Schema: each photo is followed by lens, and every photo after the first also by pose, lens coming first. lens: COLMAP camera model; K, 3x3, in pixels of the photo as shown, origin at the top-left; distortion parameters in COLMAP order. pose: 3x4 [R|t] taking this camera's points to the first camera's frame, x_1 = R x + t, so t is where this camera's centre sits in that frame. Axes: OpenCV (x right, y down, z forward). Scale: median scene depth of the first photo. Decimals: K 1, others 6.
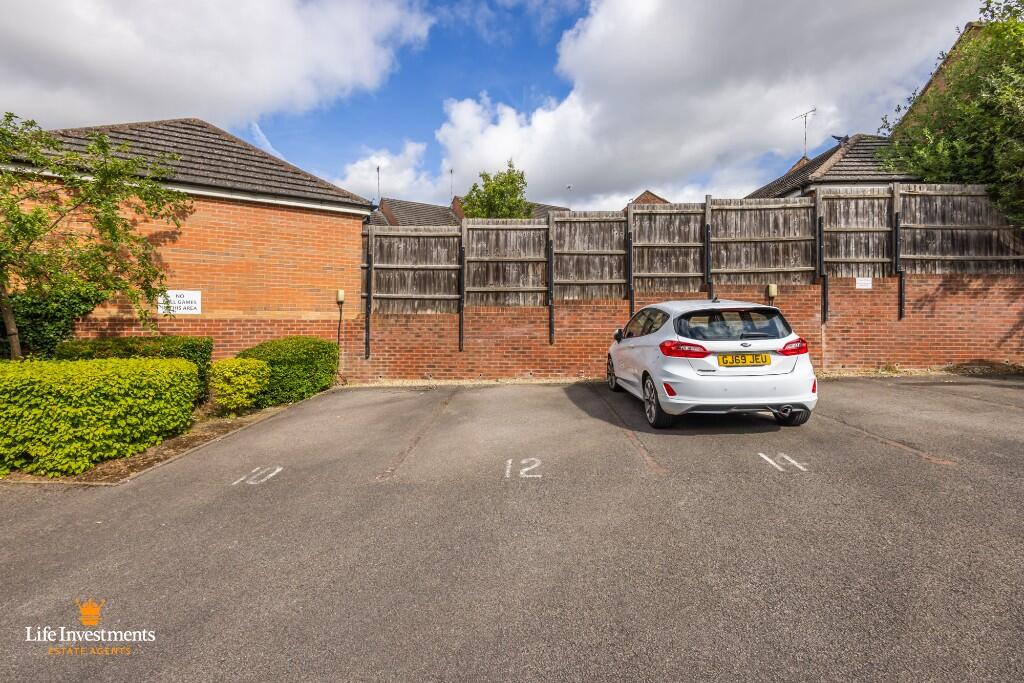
lens RADIAL K [[482.3, 0, 514.2], [0, 482.3, 326.2], [0, 0, 1]] dist [0.016532, -0.000298]
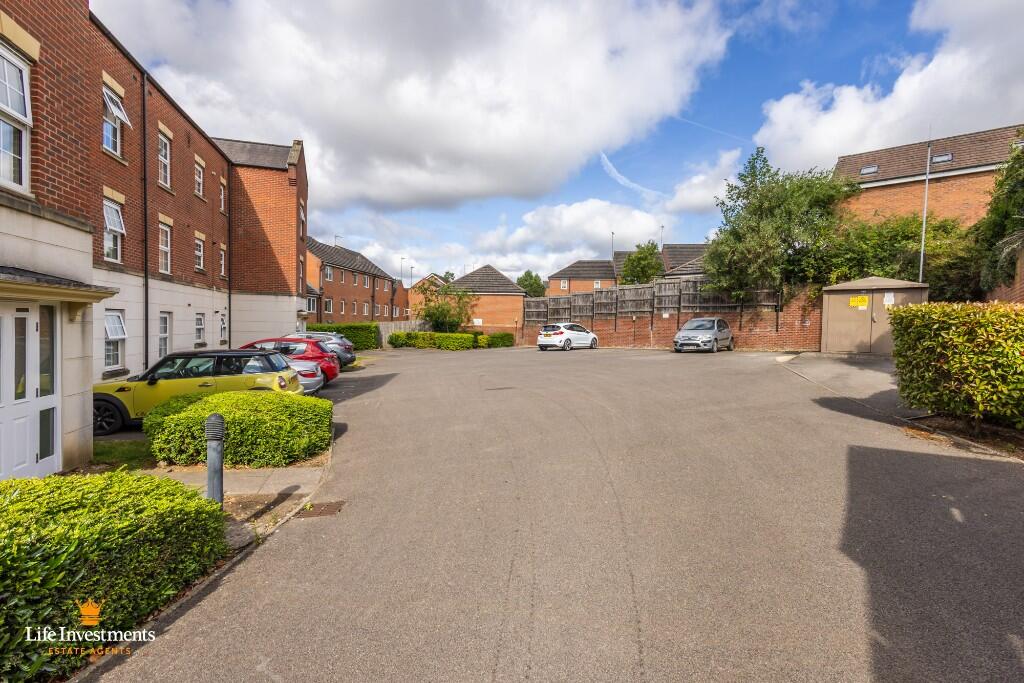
lens RADIAL K [[482.3, 0, 514.2], [0, 482.3, 326.2], [0, 0, 1]] dist [0.016532, -0.000298]
pose [[0.785220, 0.009097, -0.619150, 1.673880], [-0.017937, 0.999807, -0.008058, 0.009445], [0.618957, 0.017433, 0.785231, -1.609366]]
